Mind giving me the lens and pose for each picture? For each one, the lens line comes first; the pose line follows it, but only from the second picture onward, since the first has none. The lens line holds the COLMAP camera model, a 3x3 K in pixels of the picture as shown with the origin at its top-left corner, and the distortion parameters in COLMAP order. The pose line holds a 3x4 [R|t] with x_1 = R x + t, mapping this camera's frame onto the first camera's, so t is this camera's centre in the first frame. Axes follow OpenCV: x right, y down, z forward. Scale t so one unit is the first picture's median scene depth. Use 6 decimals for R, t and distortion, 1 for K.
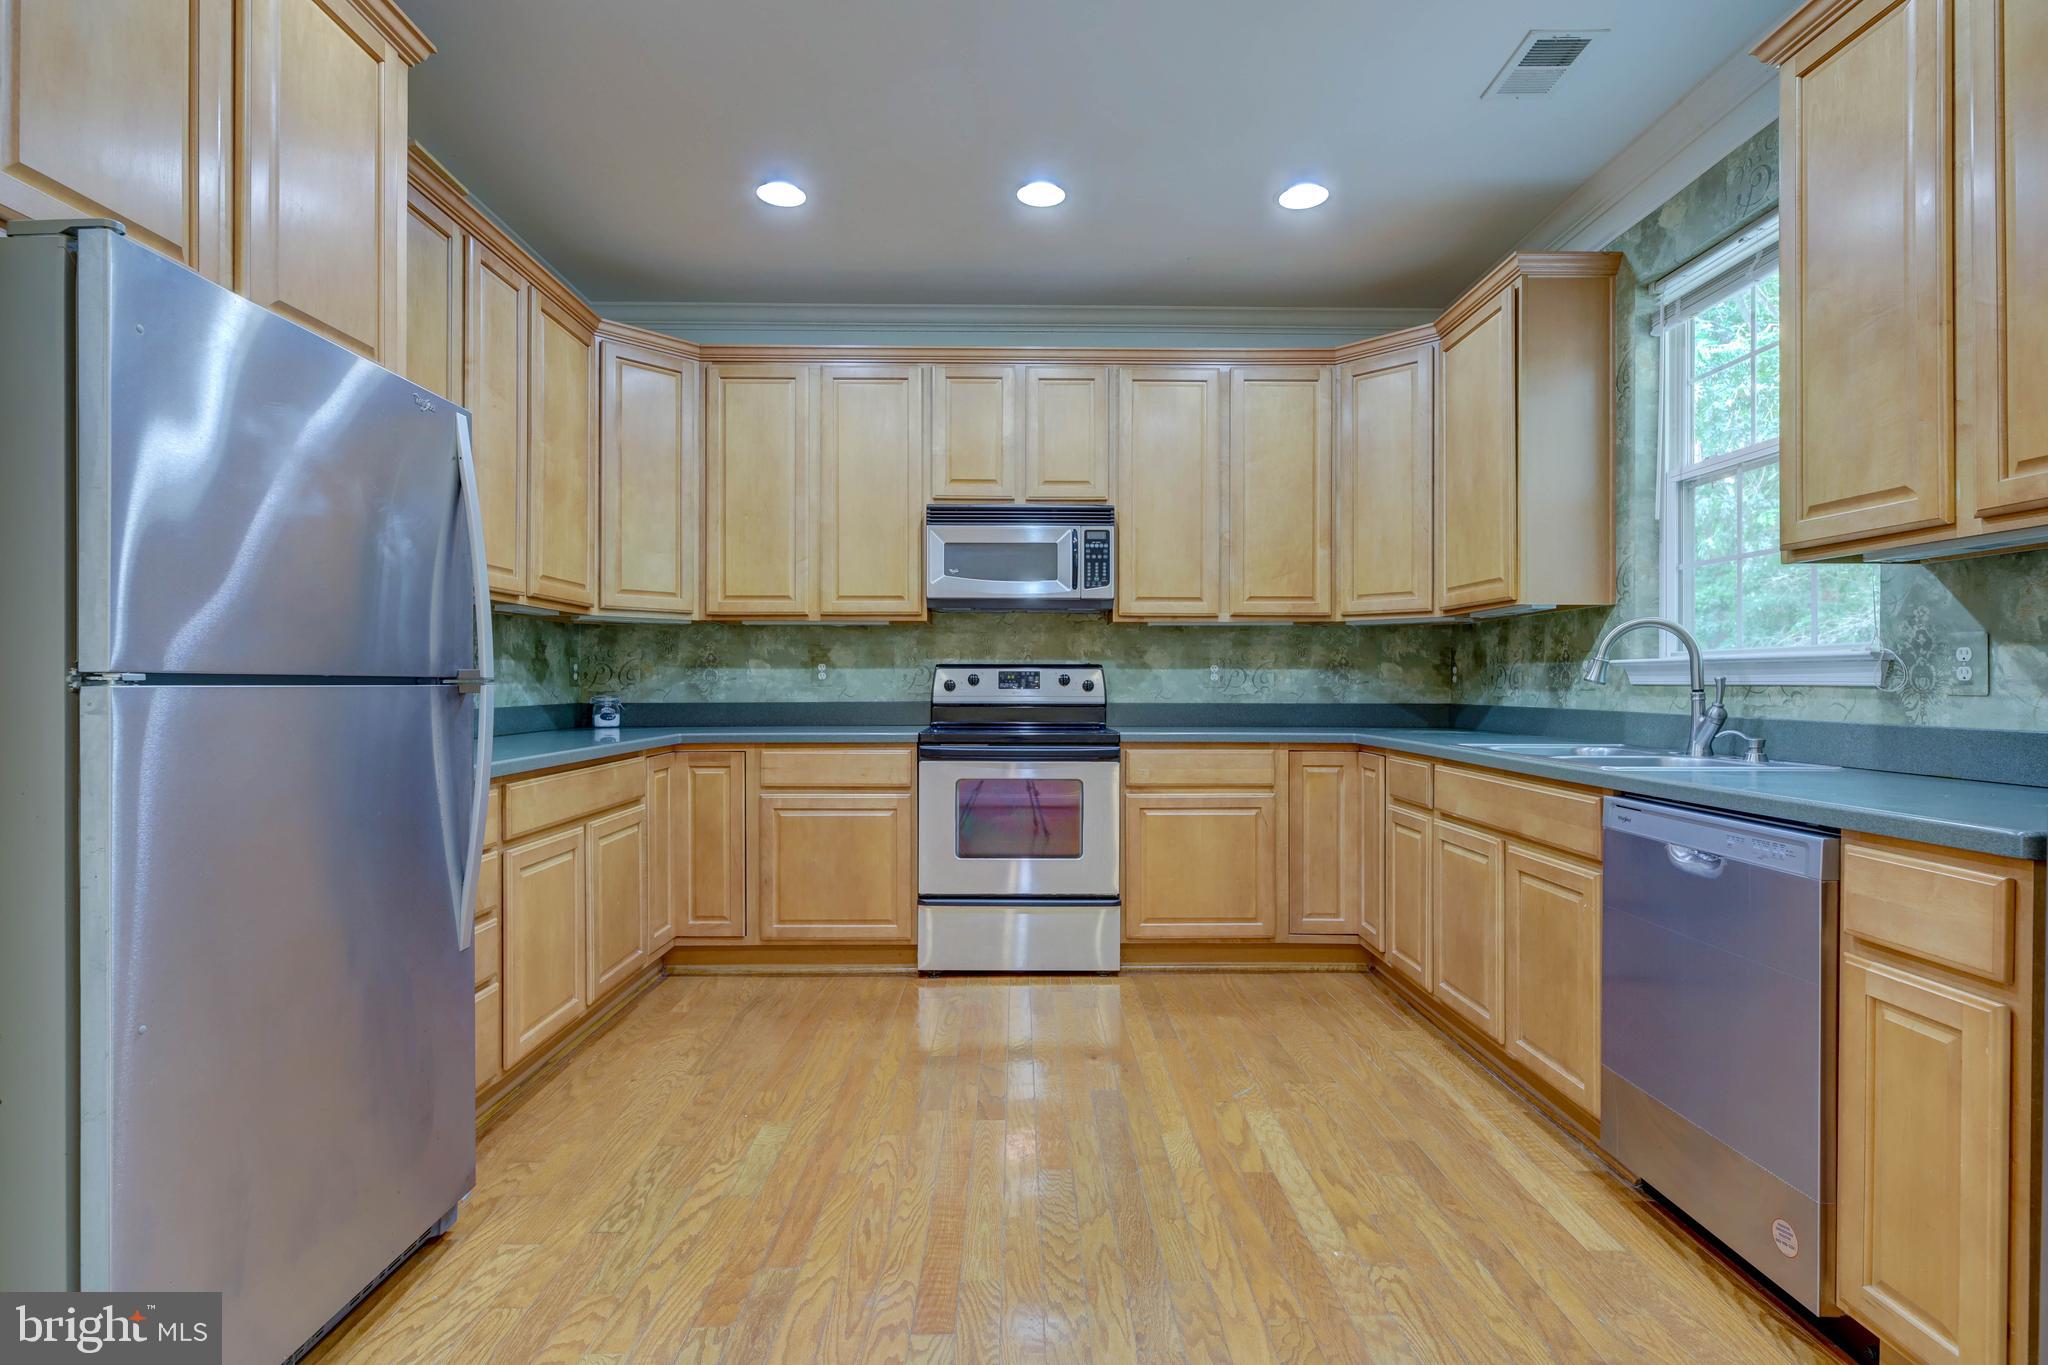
lens RADIAL K [[1010.4, 0, 1025.6], [0, 1010.4, 678.7], [0, 0, 1]] dist [0.003621, -0.001529]
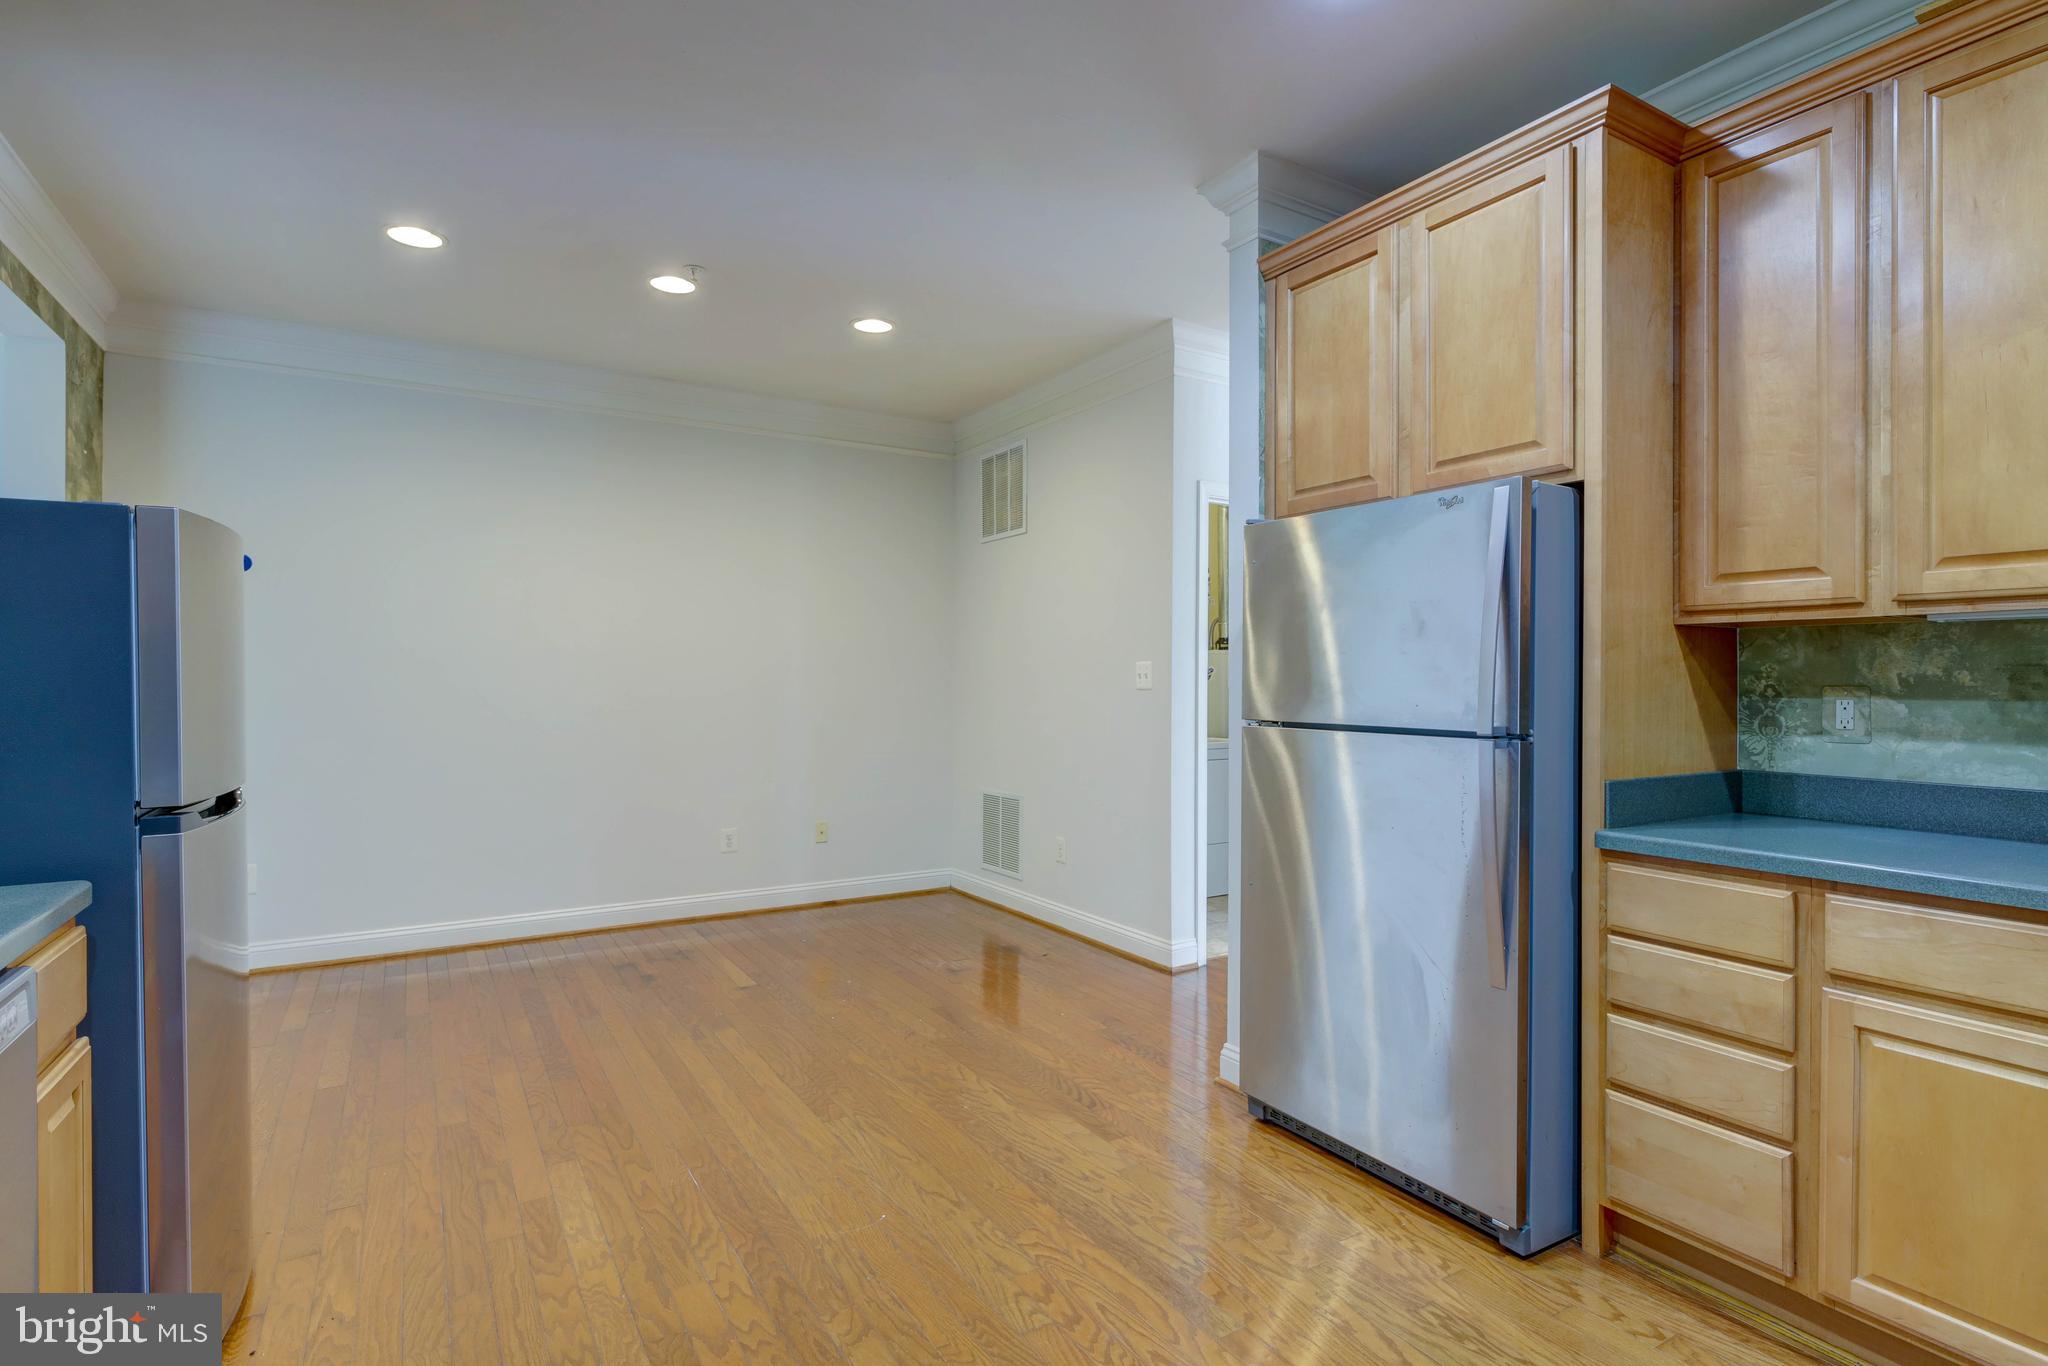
lens RADIAL K [[1010.4, 0, 1025.6], [0, 1010.4, 679.2], [0, 0, 1]] dist [0.003621, -0.001529]
pose [[-0.860067, -0.004351, -0.510163, 0.221636], [-0.001486, 0.999981, -0.006023, -0.026415], [0.510179, -0.004423, -0.860057, 0.884824]]
